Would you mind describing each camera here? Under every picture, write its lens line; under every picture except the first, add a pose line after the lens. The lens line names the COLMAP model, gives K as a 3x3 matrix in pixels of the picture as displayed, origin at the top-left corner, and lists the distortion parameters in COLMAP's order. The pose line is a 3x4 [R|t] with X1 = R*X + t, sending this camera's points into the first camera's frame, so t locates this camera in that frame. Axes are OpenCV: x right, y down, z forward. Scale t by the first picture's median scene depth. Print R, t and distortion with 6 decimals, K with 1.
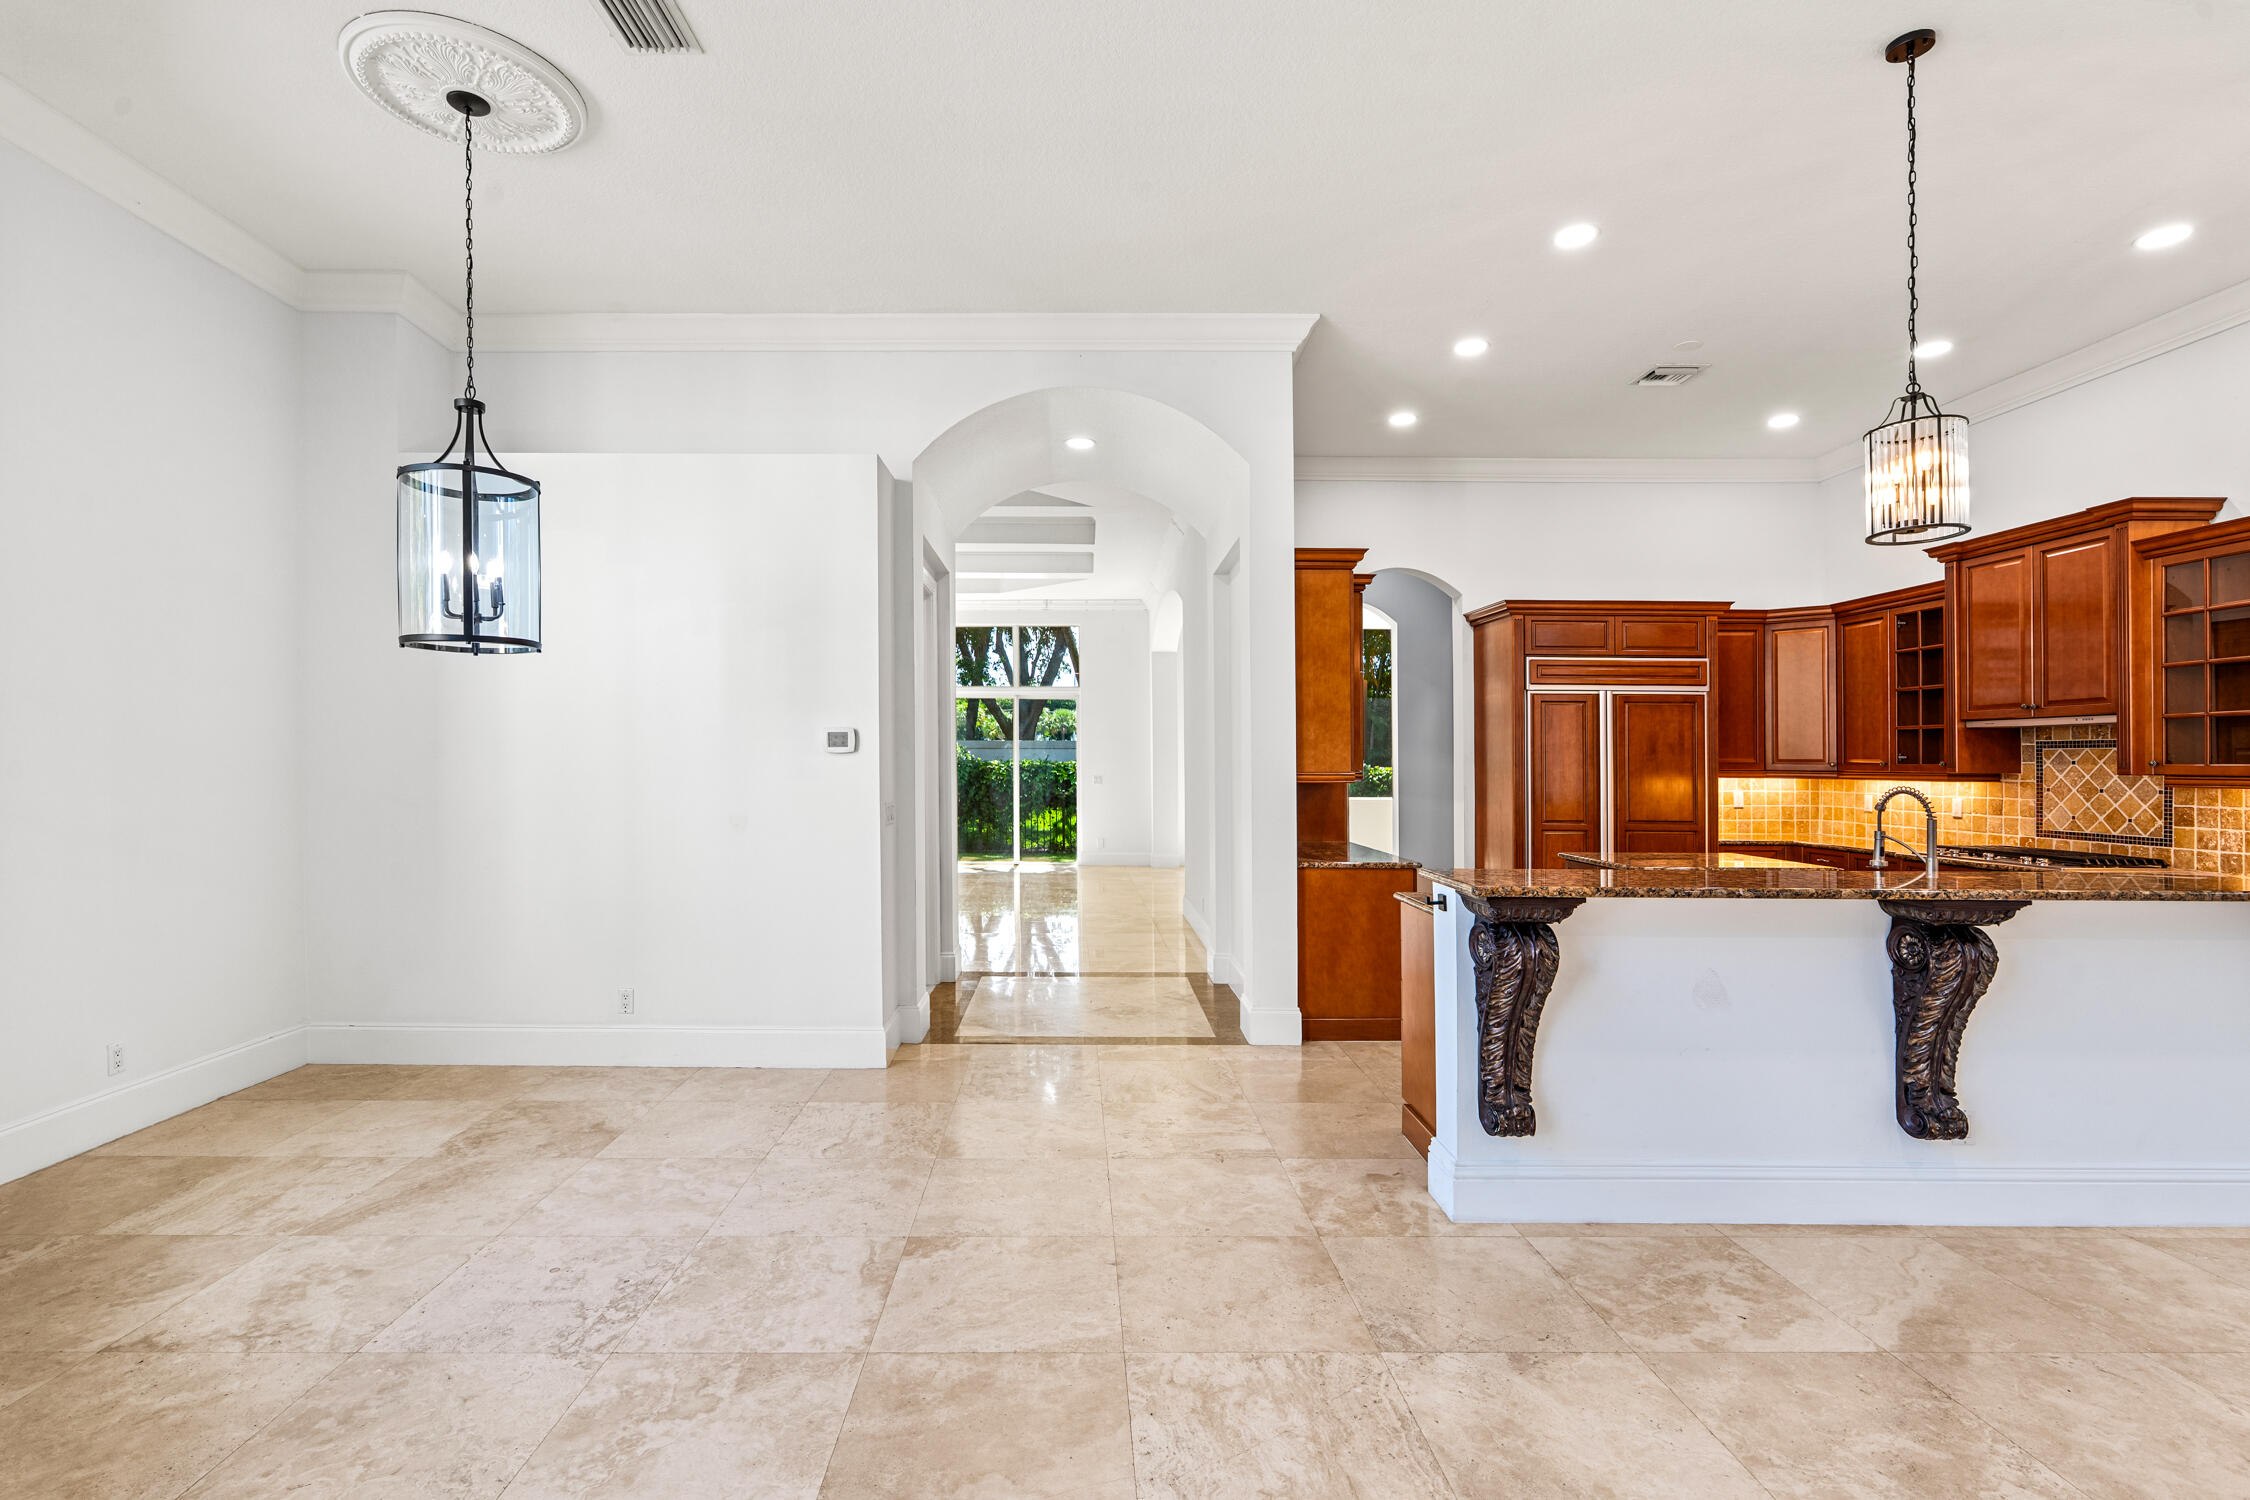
lens RADIAL K [[996.6, 0, 1082.5], [0, 996.6, 729.2], [0, 0, 1]] dist [-0.011240, 0.002281]
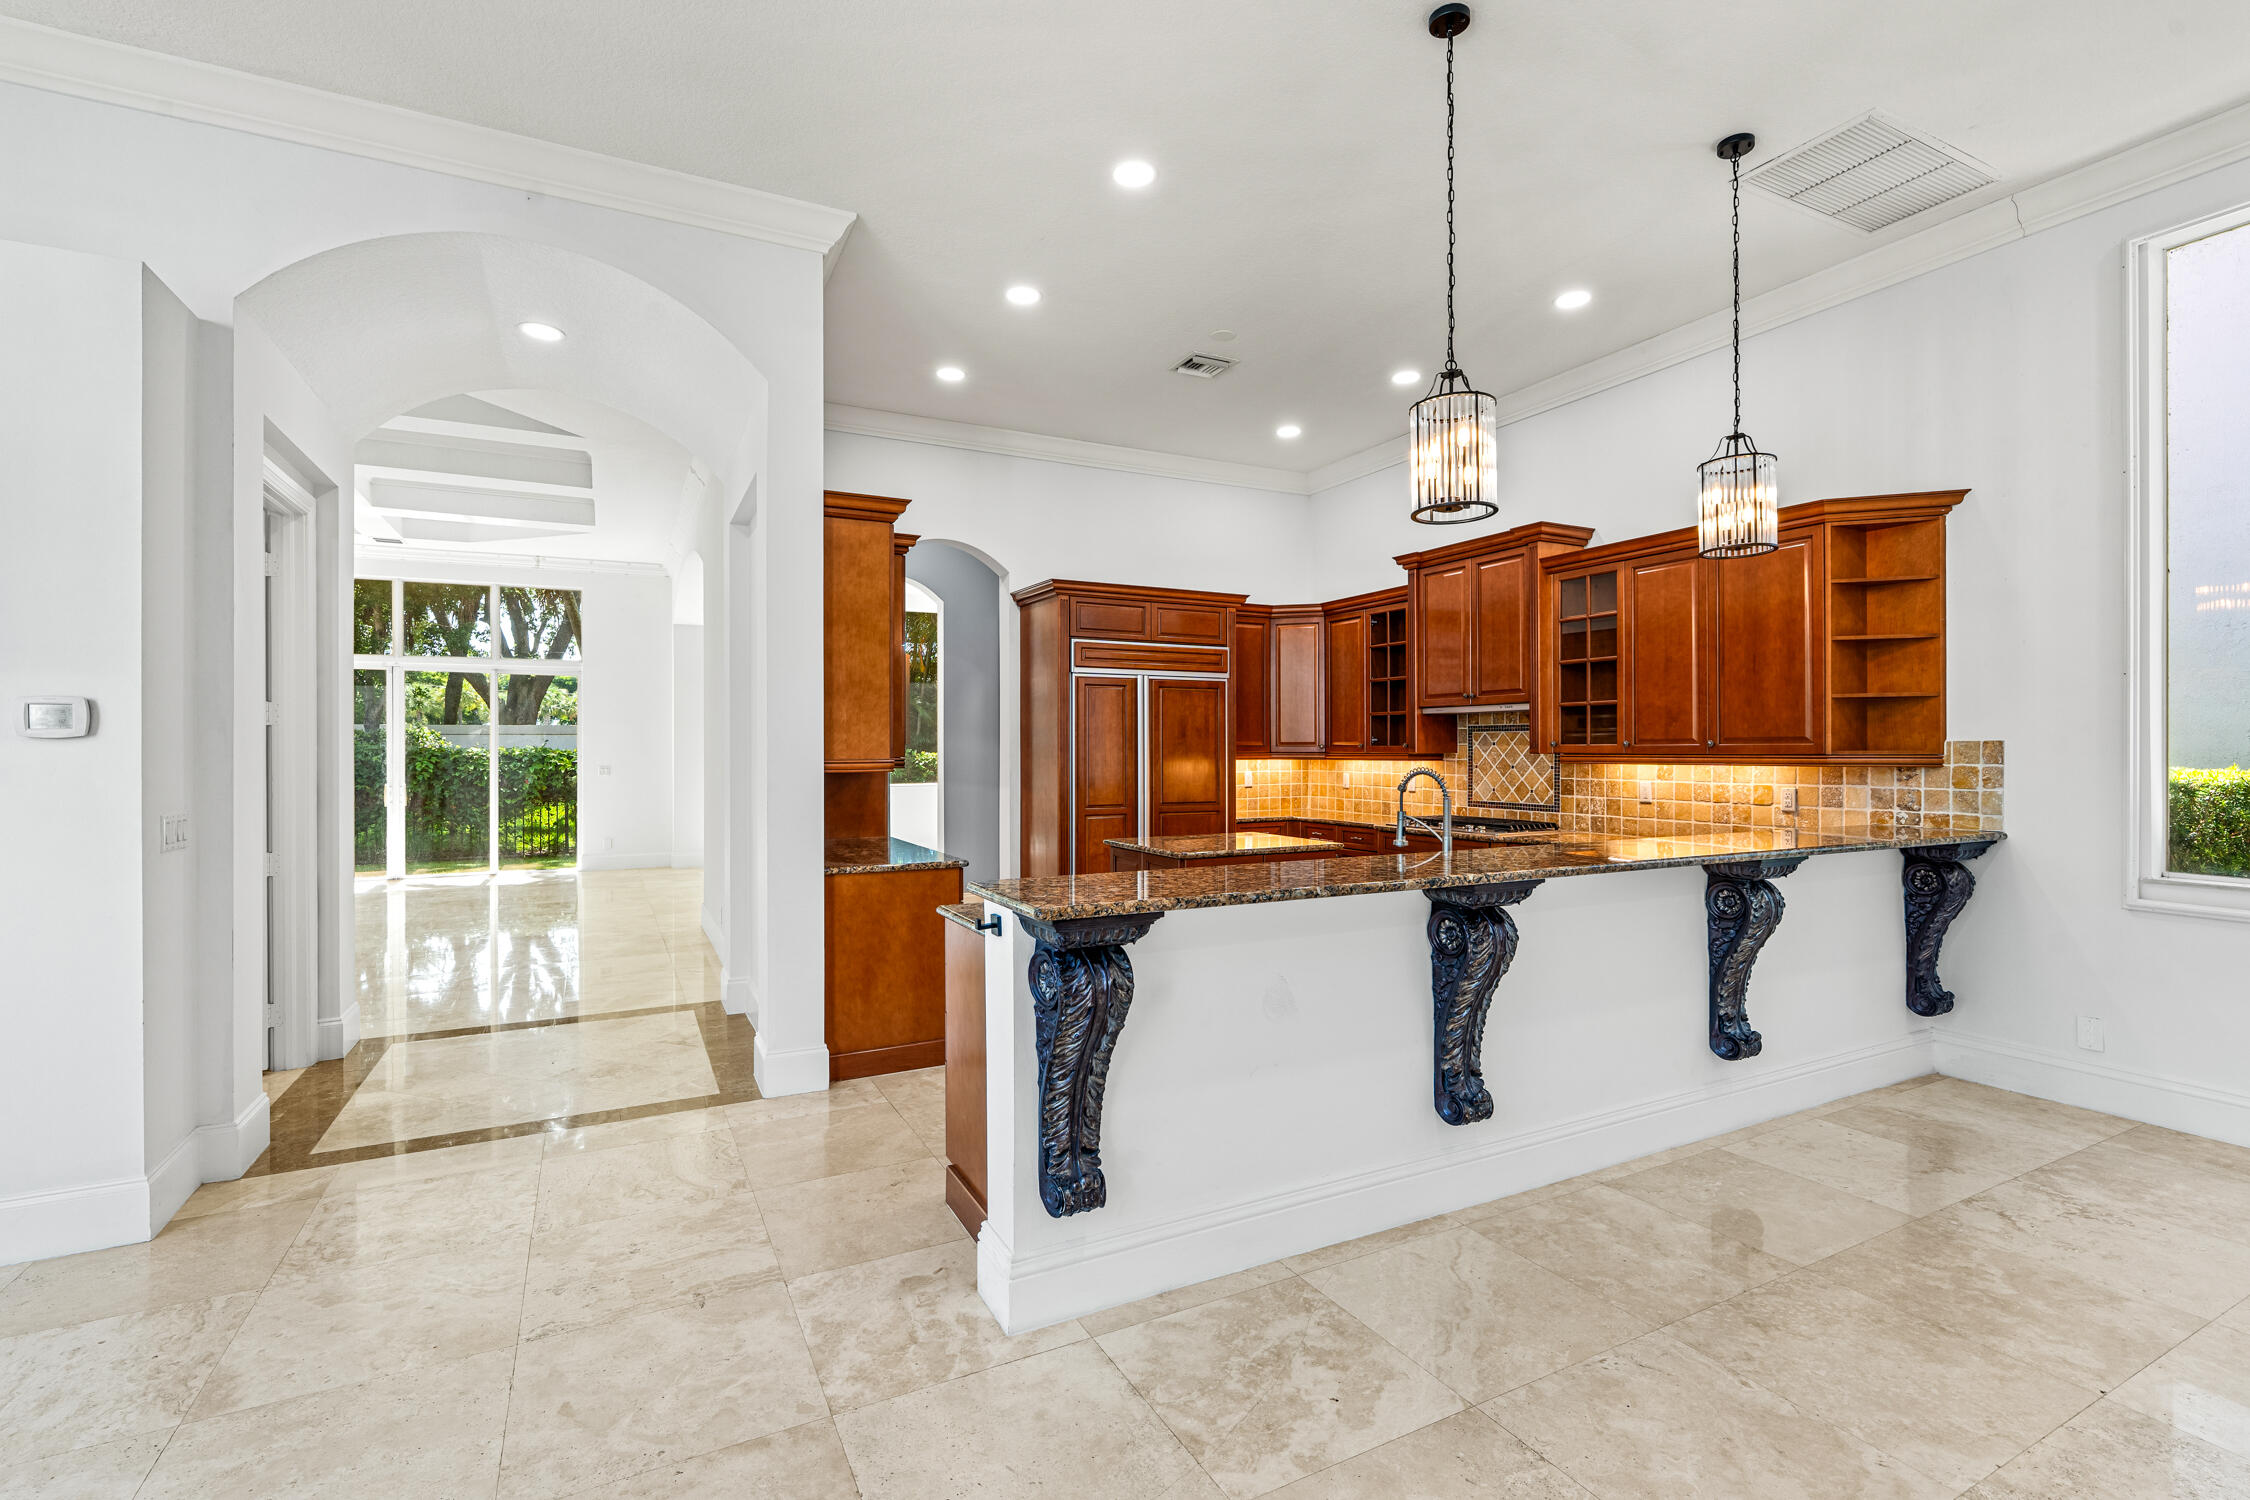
lens RADIAL K [[996.6, 0, 1103.9], [0, 996.6, 727.3], [0, 0, 1]] dist [-0.011240, 0.002281]
pose [[0.893250, 0.002252, 0.449555, 0.050456], [-0.007603, 0.999920, 0.010096, 0.006026], [-0.449496, -0.012436, 0.893196, 0.156798]]
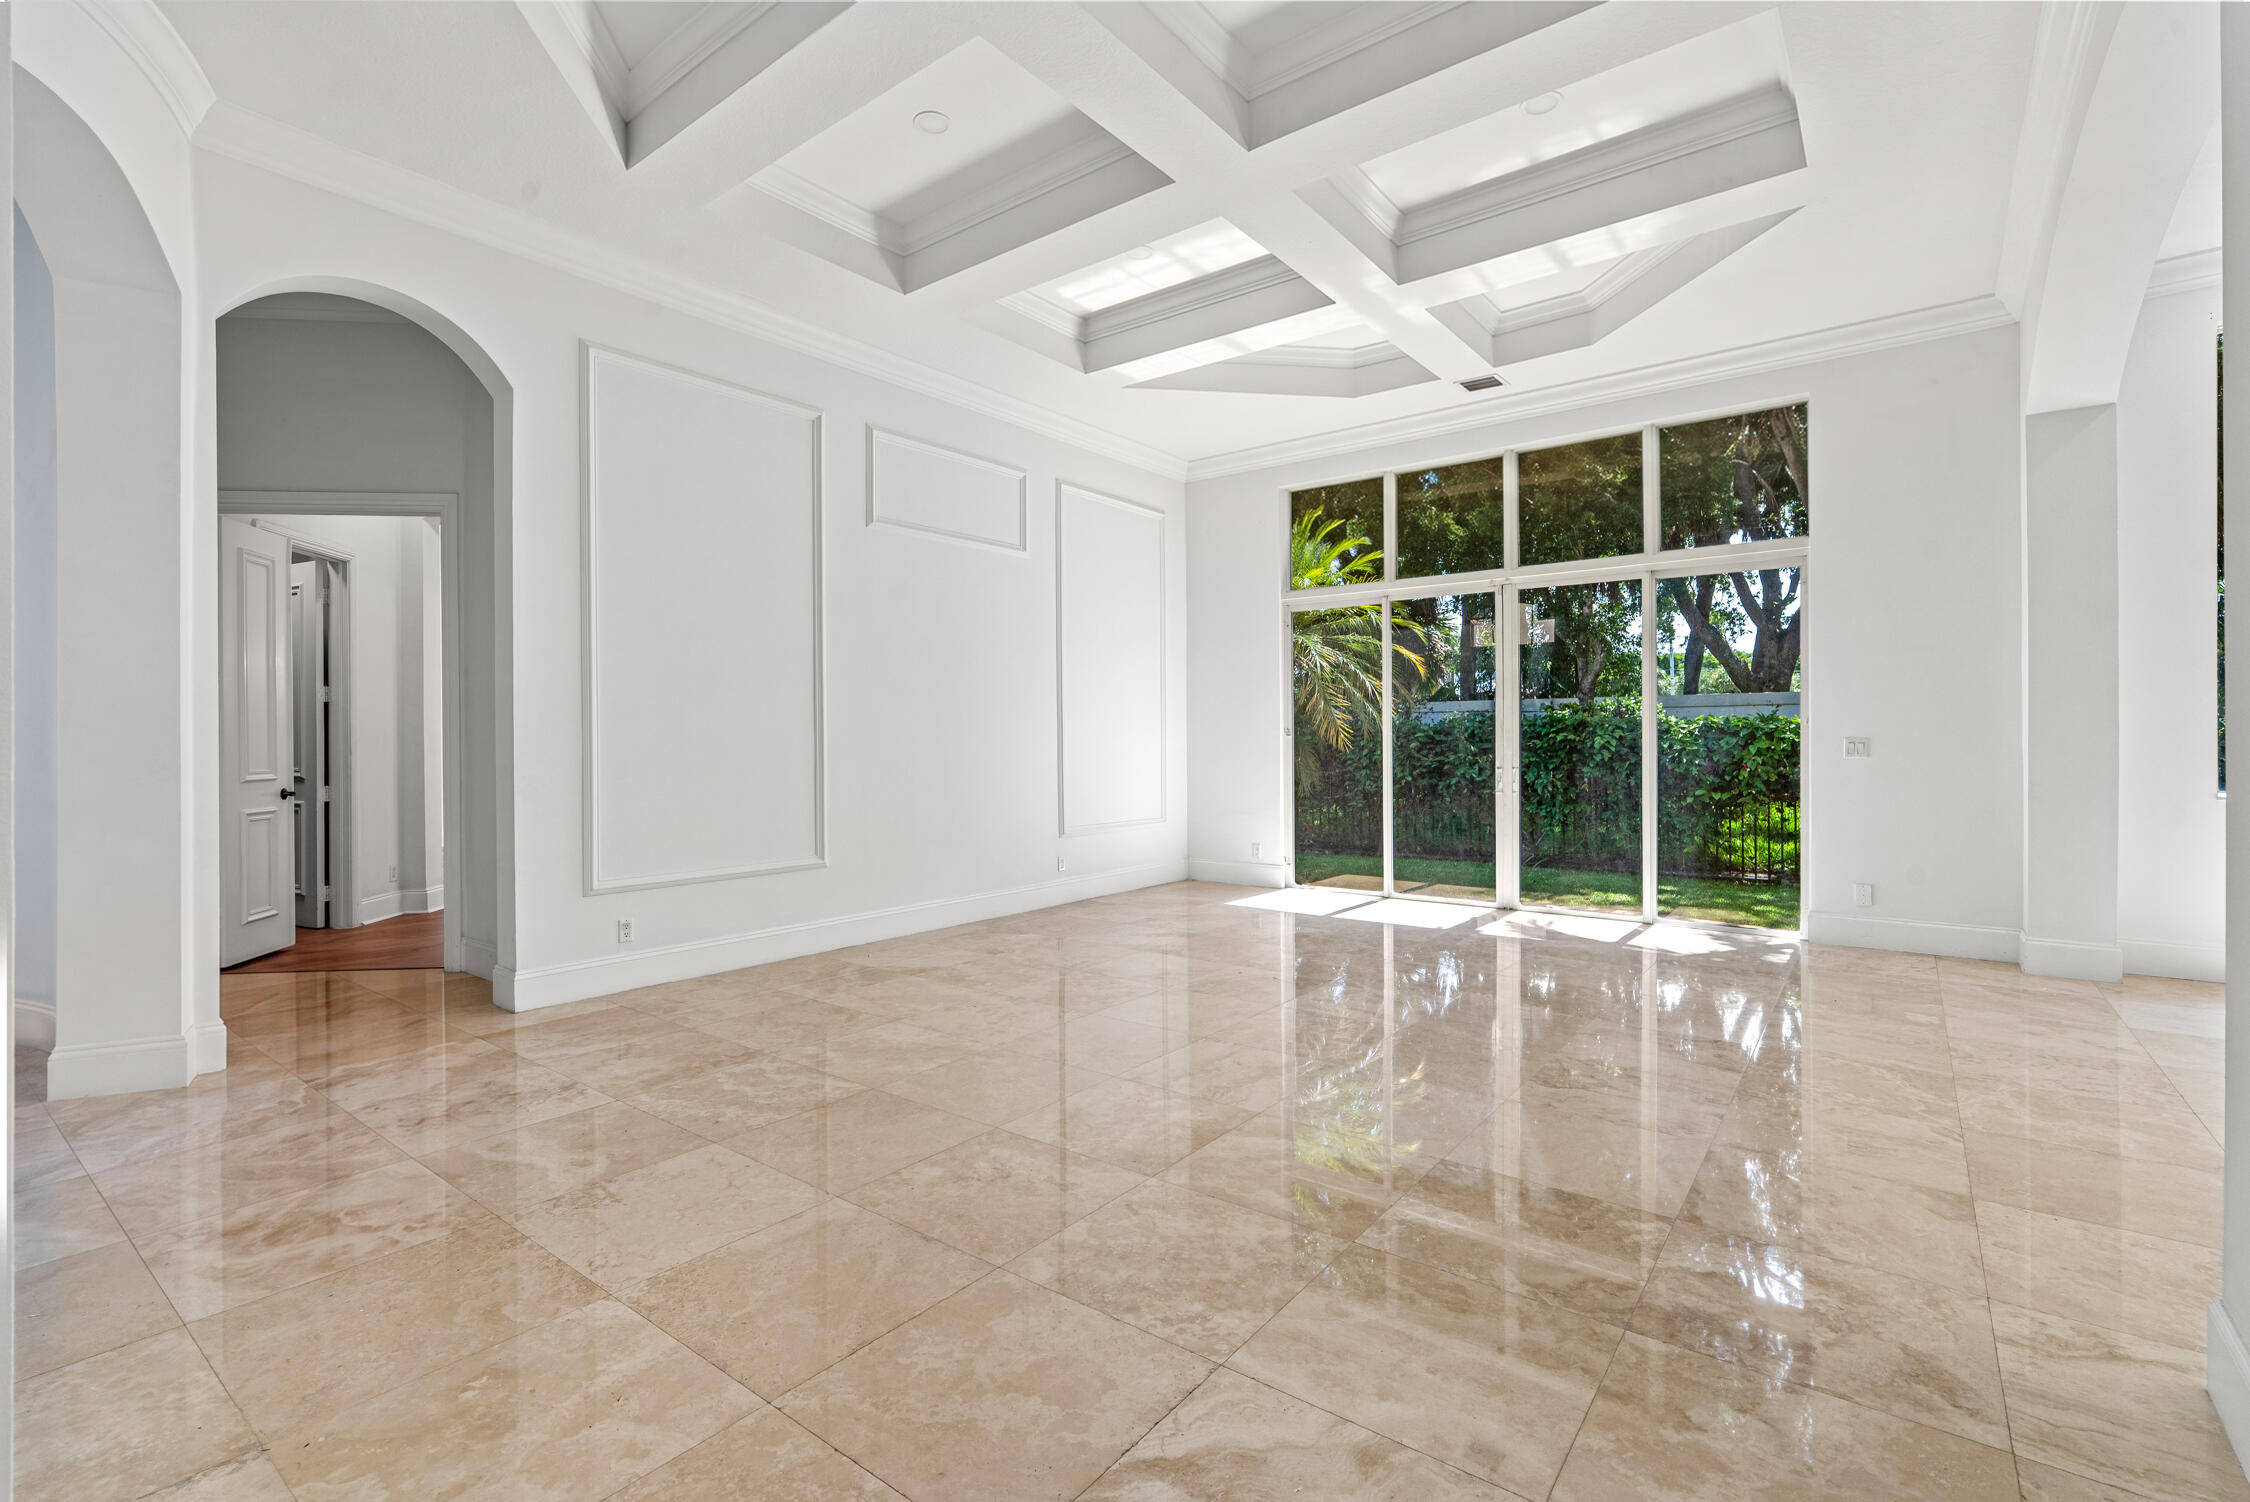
lens RADIAL K [[996.6, 0, 1136.4], [0, 996.6, 740.8], [0, 0, 1]] dist [-0.011240, 0.002281]
pose [[0.793046, -0.002638, -0.609157, 0.101964], [0.026204, 0.999213, 0.029787, 0.099330], [0.608598, -0.039585, 0.792490, 1.738437]]
